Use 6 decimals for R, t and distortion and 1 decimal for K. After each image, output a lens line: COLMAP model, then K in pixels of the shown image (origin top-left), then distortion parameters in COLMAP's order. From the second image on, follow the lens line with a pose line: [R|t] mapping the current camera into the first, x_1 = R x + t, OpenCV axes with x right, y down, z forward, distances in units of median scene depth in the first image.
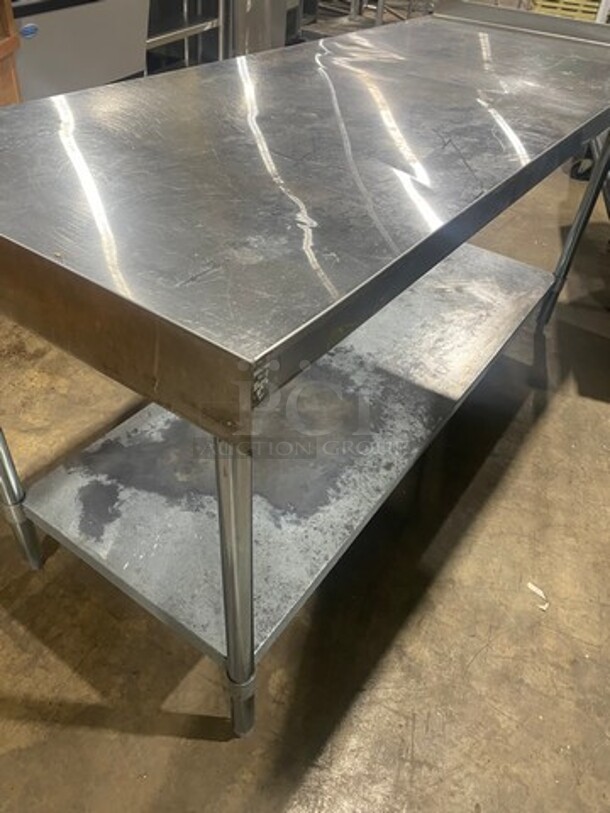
lens RADIAL K [[614.7, 0, 296.7], [0, 614.7, 405.4], [0, 0, 1]] dist [0.086702, -0.120515]
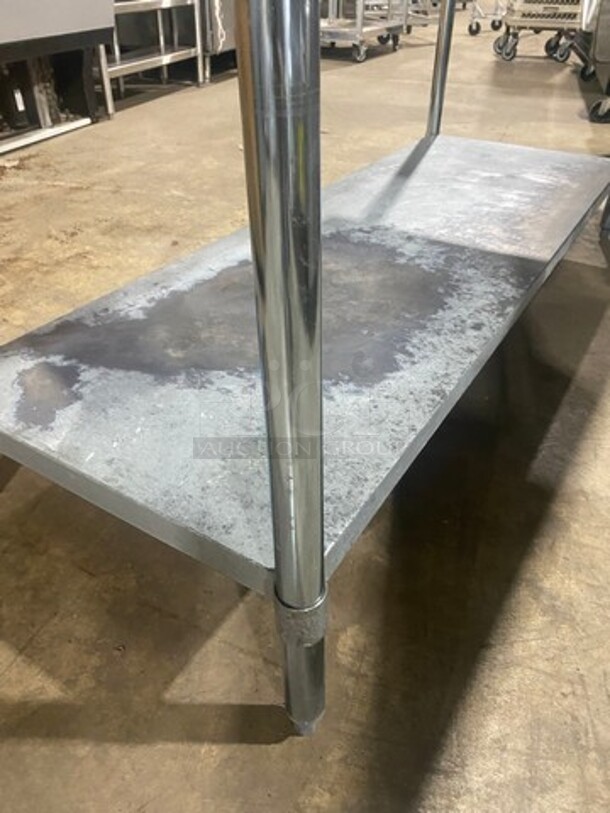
lens RADIAL K [[614.6, 0, 305.0], [0, 614.6, 406.5], [0, 0, 1]] dist [0.081556, -0.097118]
pose [[0.996551, -0.082084, 0.012213, -0.062801], [0.082842, 0.992699, -0.087667, 0.253946], [-0.004928, 0.088377, 0.996075, 0.354951]]
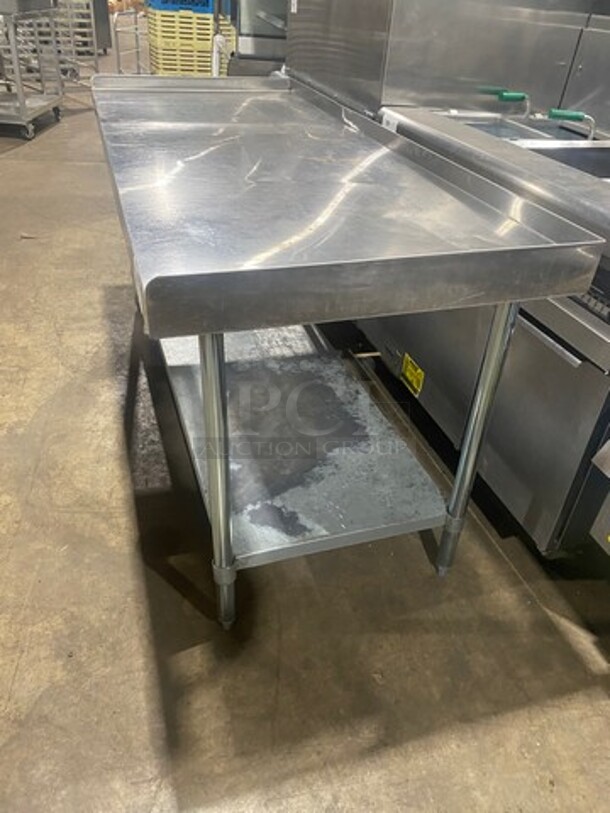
lens RADIAL K [[614.6, 0, 305.0], [0, 614.6, 406.5], [0, 0, 1]] dist [0.081556, -0.097118]
pose [[0.589974, -0.484960, 0.645558, -0.930815], [0.516920, 0.841059, 0.159413, -0.177109], [-0.620261, 0.239652, 0.746889, 0.031648]]
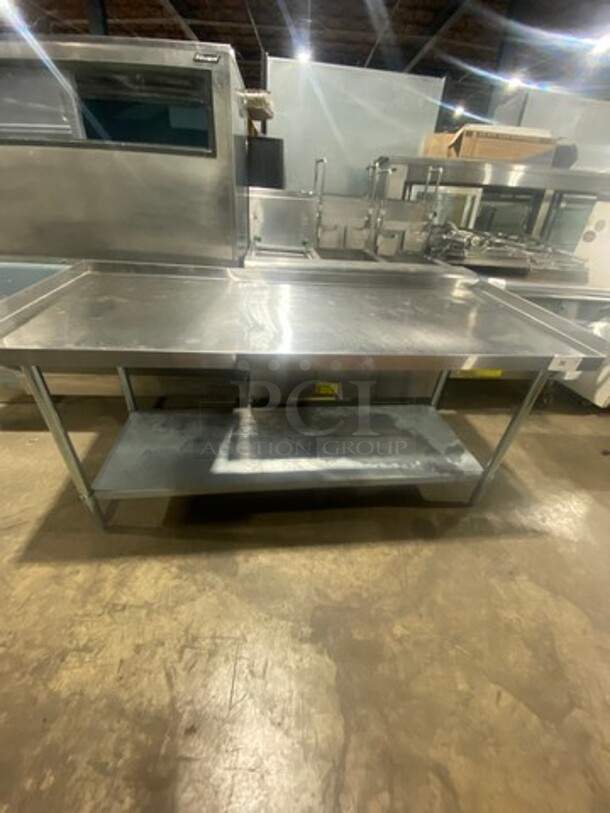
lens RADIAL K [[325.4, 0, 305.0], [0, 325.4, 406.5], [0, 0, 1]] dist [-0.013089, -0.000095]
pose [[-0.663535, -0.507356, 0.549829, -0.528986], [0.411522, 0.366241, 0.834576, -1.221177], [-0.624797, 0.780037, -0.034226, 1.261029]]
